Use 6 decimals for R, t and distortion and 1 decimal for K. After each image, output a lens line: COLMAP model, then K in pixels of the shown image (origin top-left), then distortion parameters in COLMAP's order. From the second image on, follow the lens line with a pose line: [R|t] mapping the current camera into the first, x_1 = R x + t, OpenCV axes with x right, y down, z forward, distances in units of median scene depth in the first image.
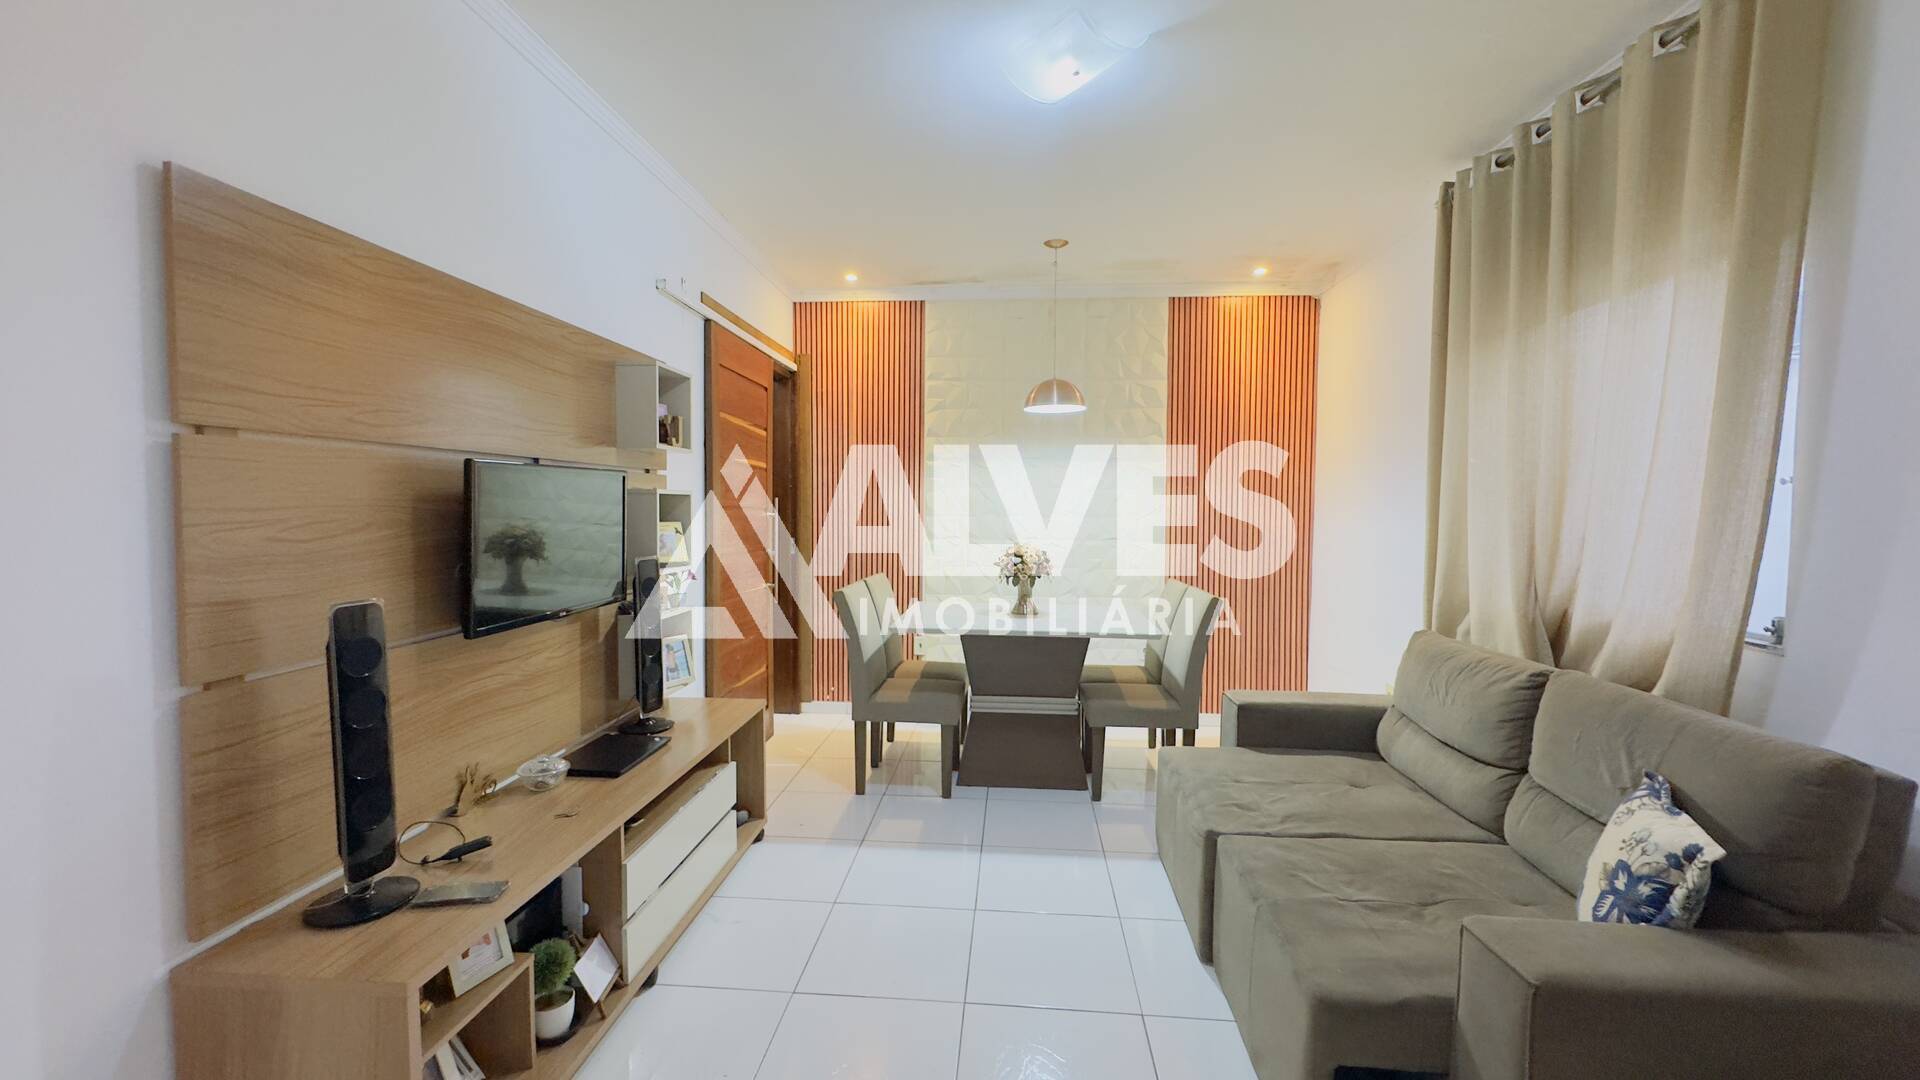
lens RADIAL K [[765.2, 0, 961.8], [0, 765.2, 540.3], [0, 0, 1]] dist [-0.003345, -0.000062]
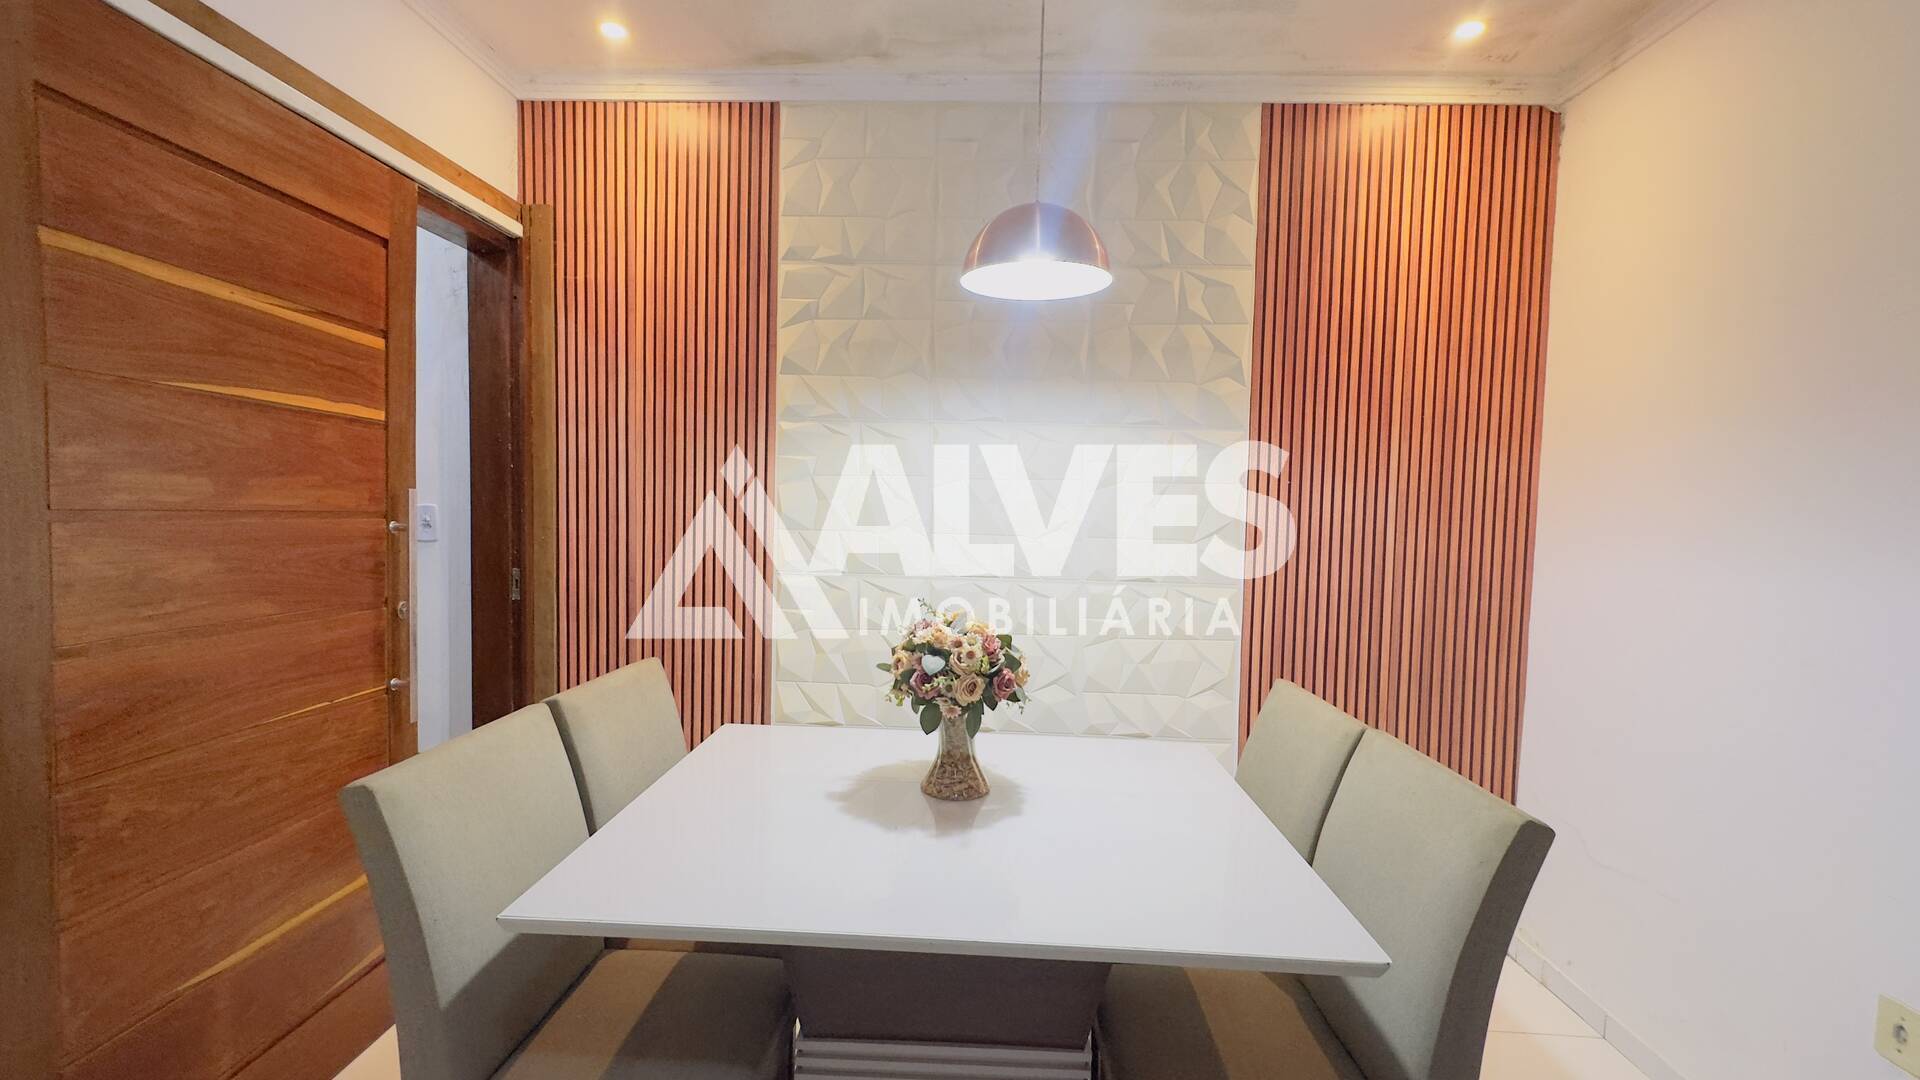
lens RADIAL K [[765.2, 0, 957.4], [0, 765.2, 539.8], [0, 0, 1]] dist [-0.003345, -0.000062]
pose [[0.999240, 0.014168, 0.036322, 0.055509], [-0.014336, 0.999888, 0.004352, -0.029845], [-0.036256, -0.004869, 0.999331, 0.499761]]
